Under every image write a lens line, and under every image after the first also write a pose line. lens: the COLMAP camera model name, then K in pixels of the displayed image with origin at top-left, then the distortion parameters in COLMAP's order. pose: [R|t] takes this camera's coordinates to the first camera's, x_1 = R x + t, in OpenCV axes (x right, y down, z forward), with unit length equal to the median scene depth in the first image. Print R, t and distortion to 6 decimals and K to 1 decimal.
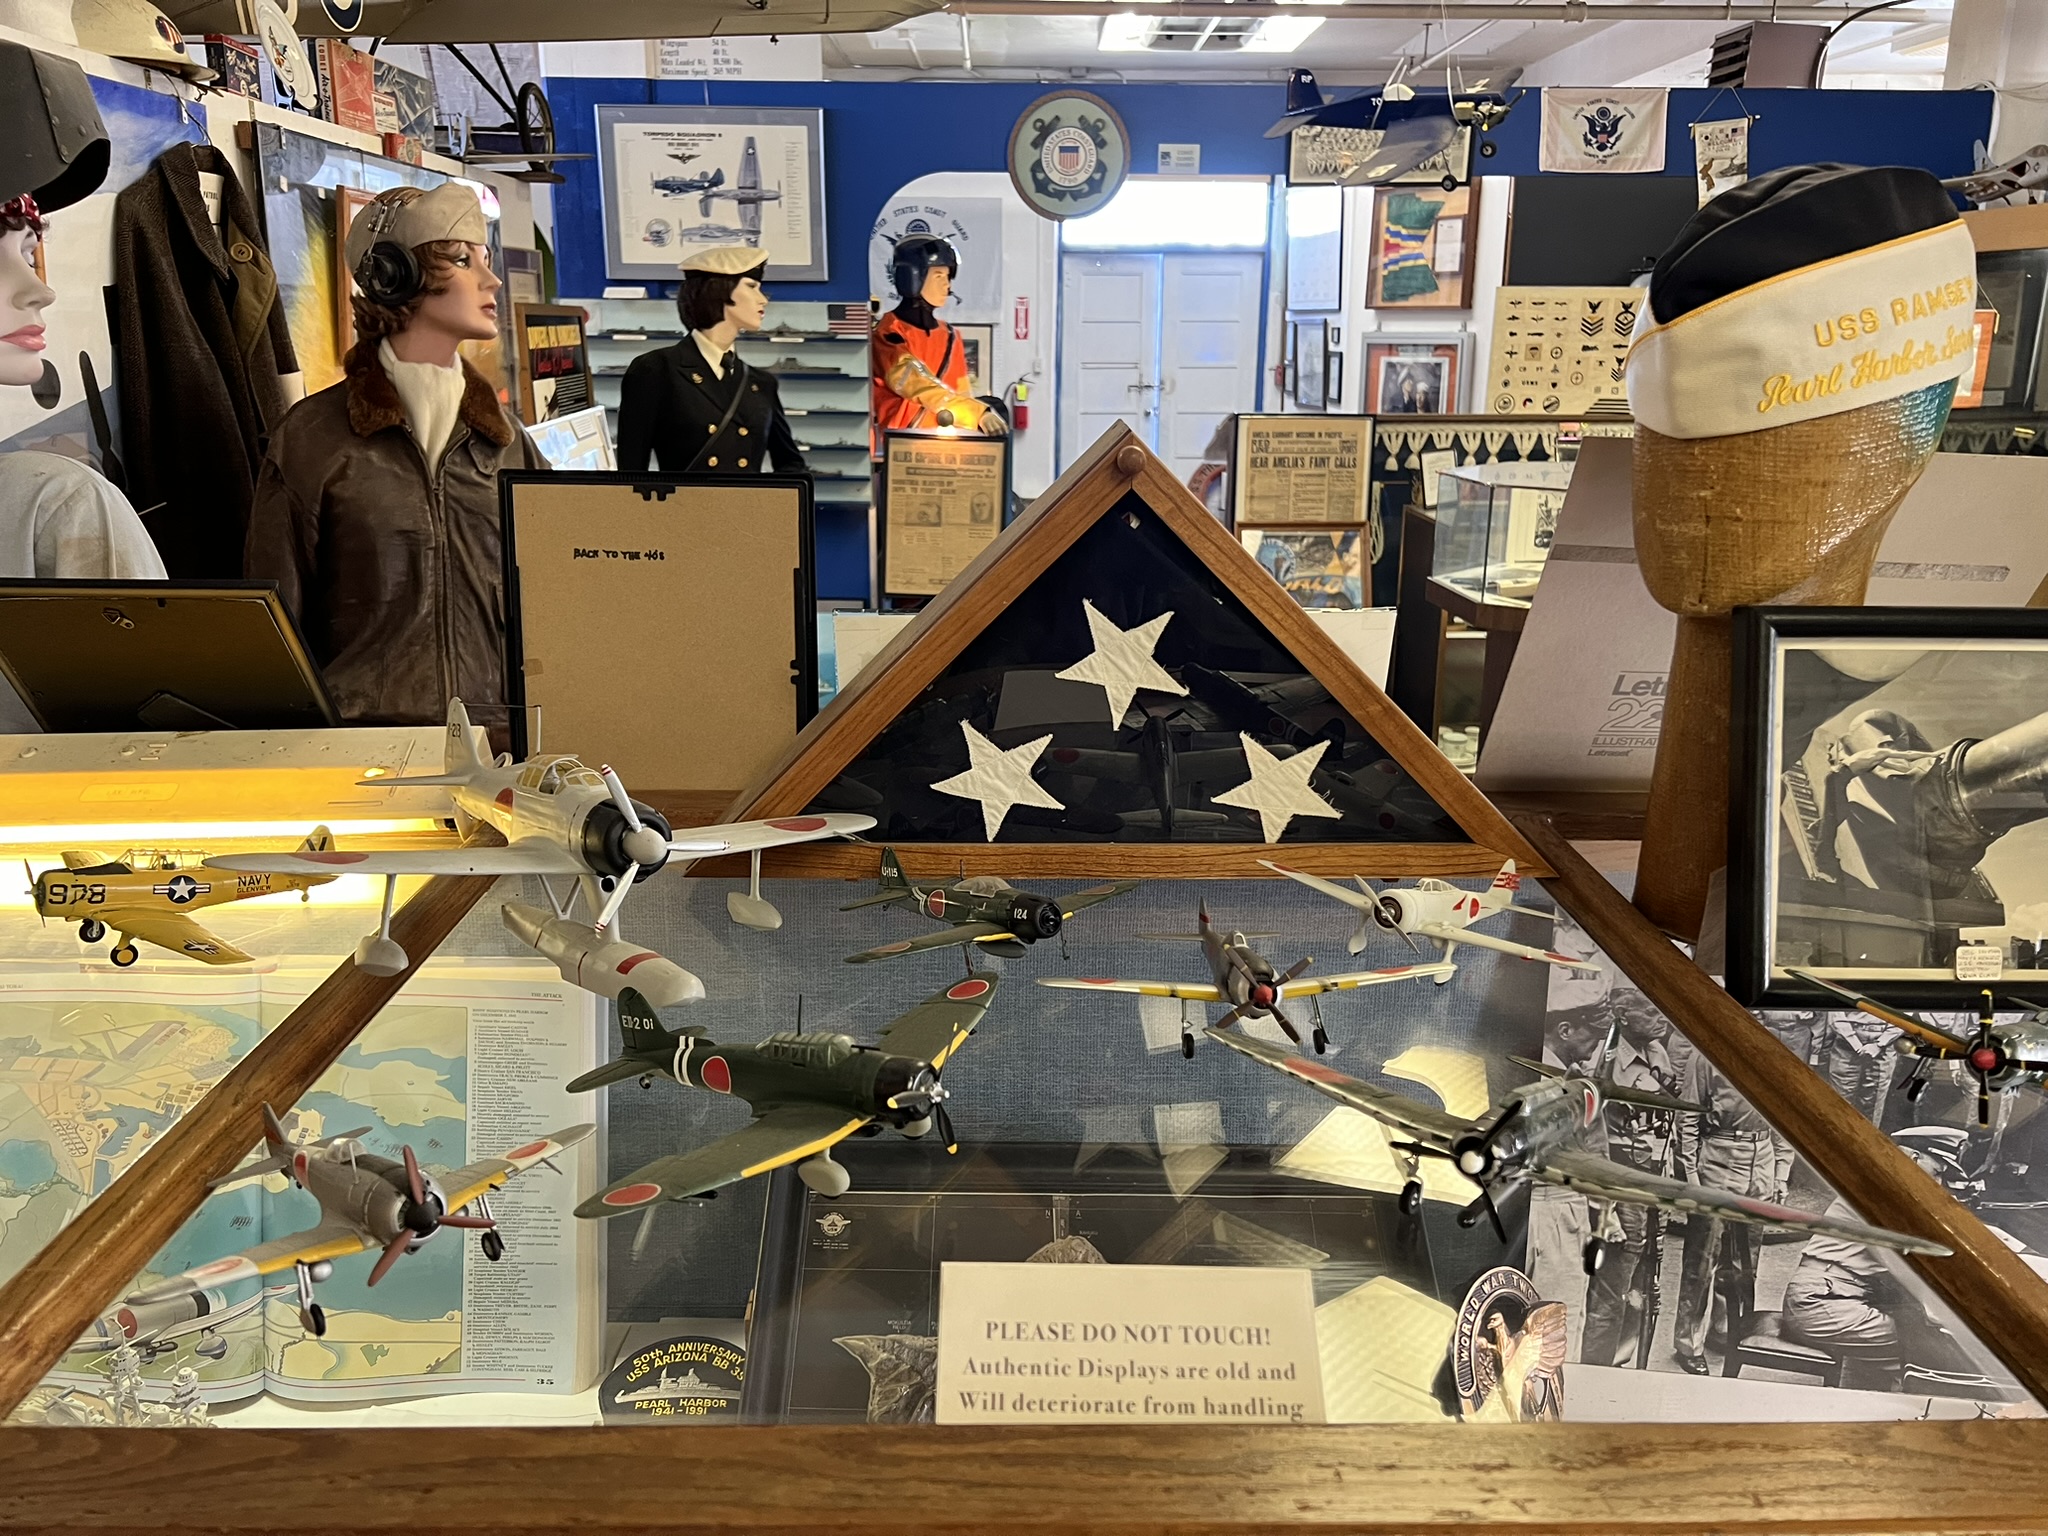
lens RADIAL K [[1585.9, 0, 1026.4], [0, 1585.9, 760.5], [0, 0, 1]] dist [0.041559, -0.060483]
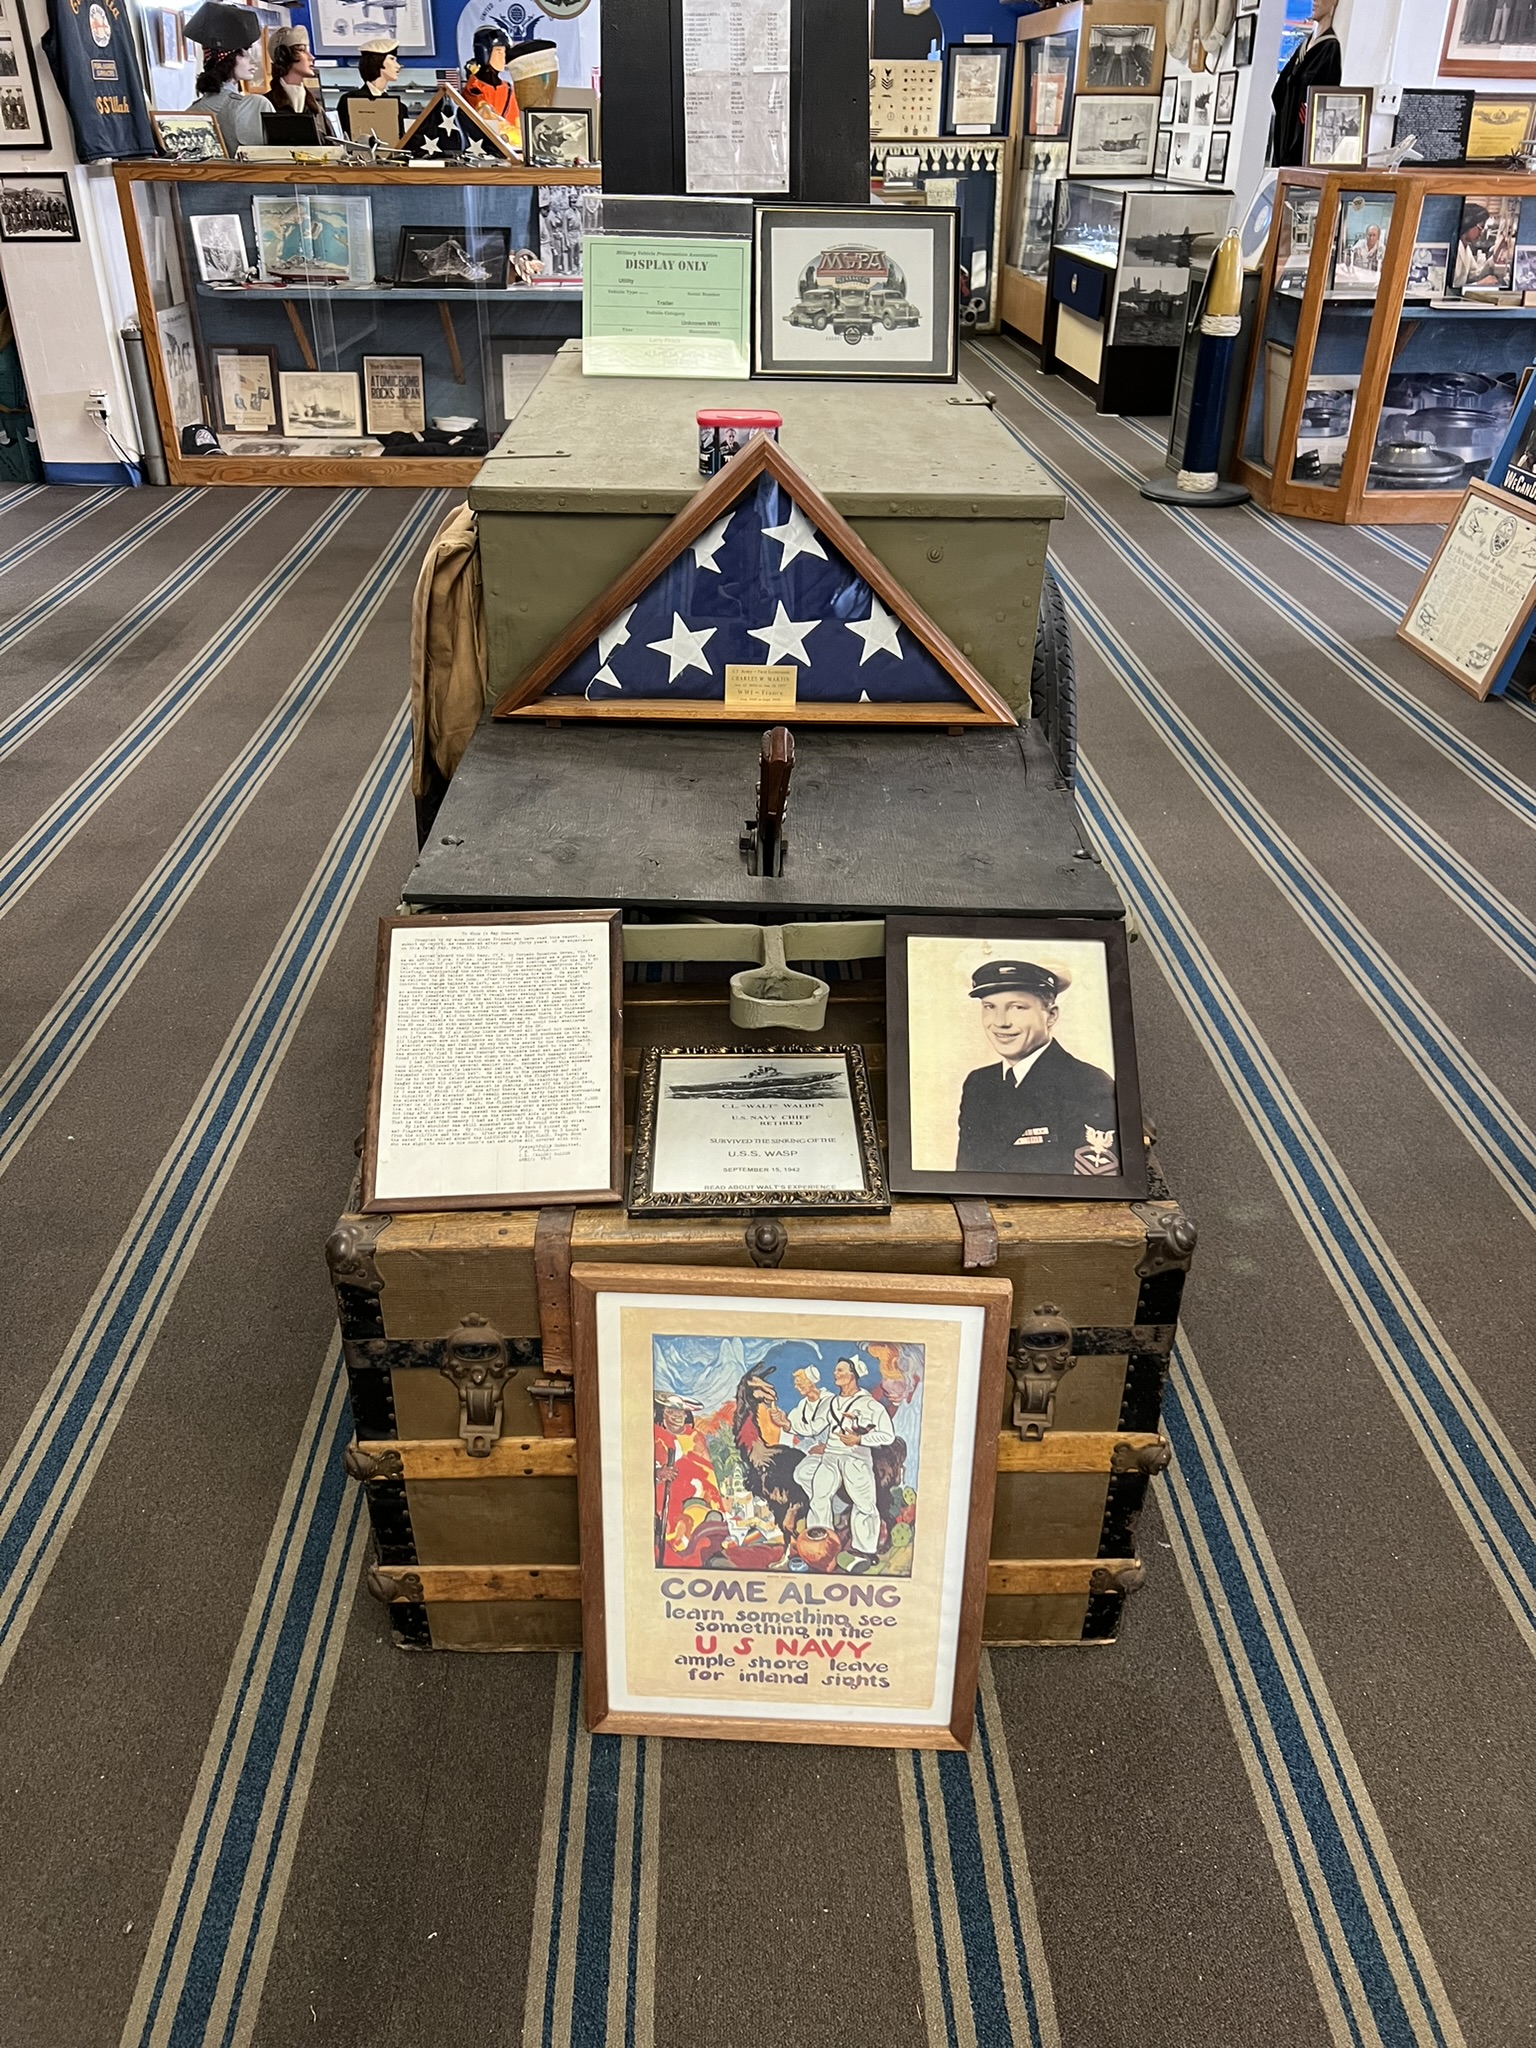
lens RADIAL K [[1585.9, 0, 758.2], [0, 1585.9, 1024.0], [0, 0, 1]] dist [0.041559, -0.060483]
pose [[0.999698, -0.010969, 0.021994, 0.196686], [0.005090, 0.967881, 0.251356, 0.321447], [-0.024044, -0.251168, 0.967645, -1.080256]]
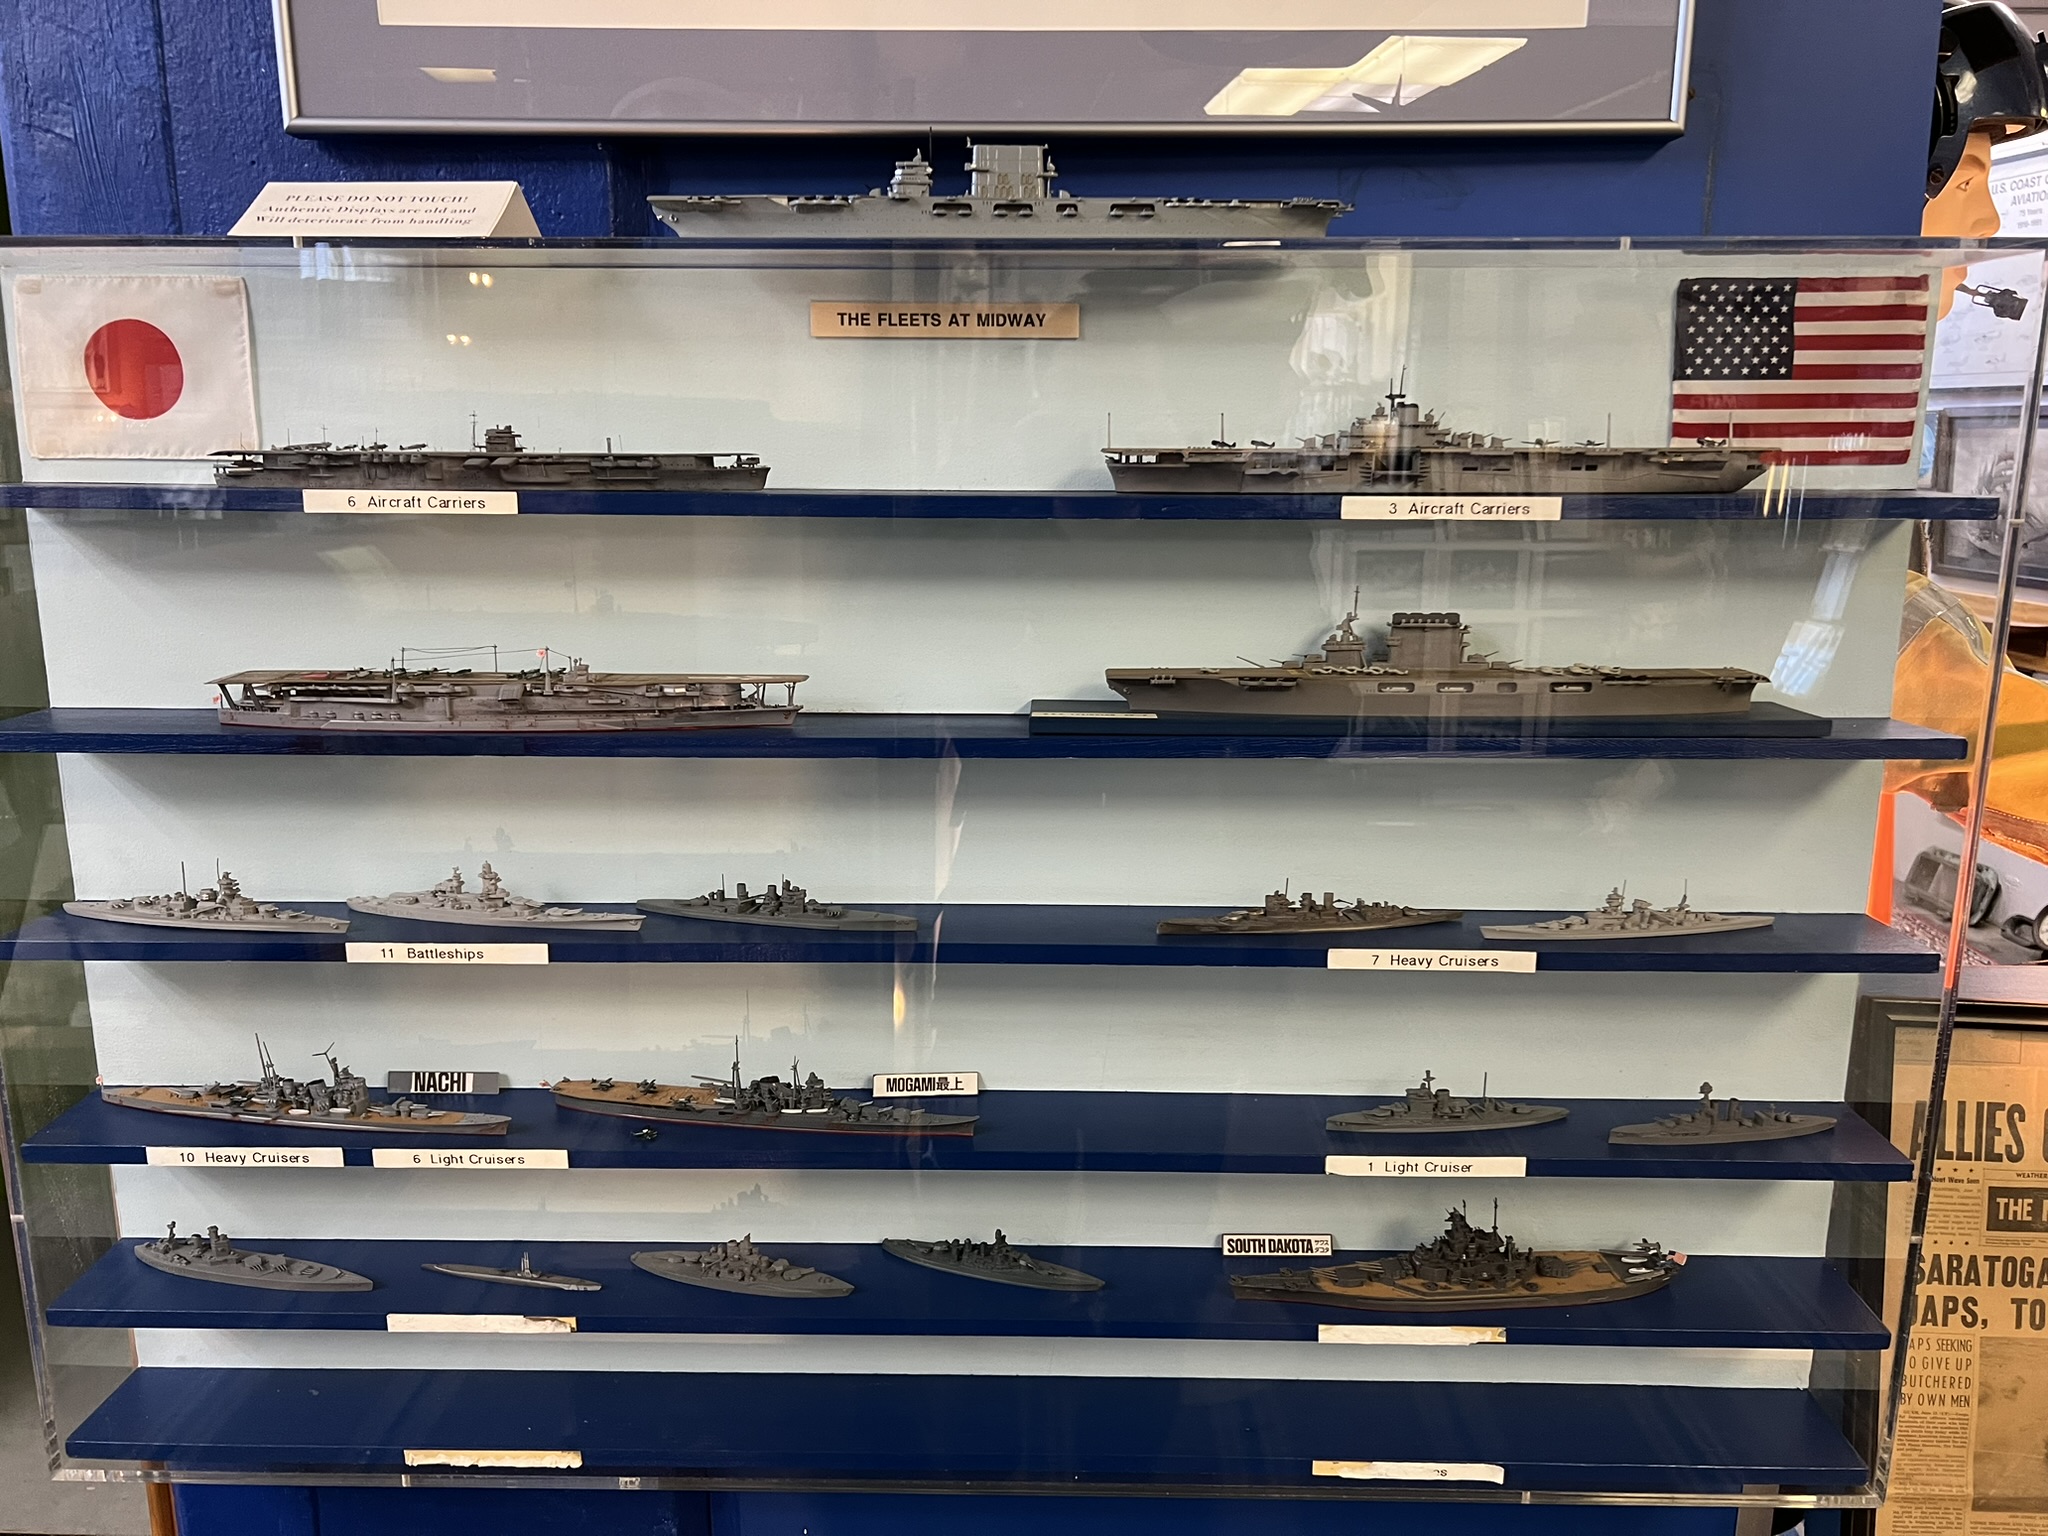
lens RADIAL K [[1585.9, 0, 1016.7], [0, 1585.9, 765.9], [0, 0, 1]] dist [0.041559, -0.060483]
pose [[0.999696, 0.000078, -0.024661, -0.191182], [-0.001239, 0.998891, -0.047067, -0.237140], [0.024630, 0.047084, 0.998587, 0.865167]]
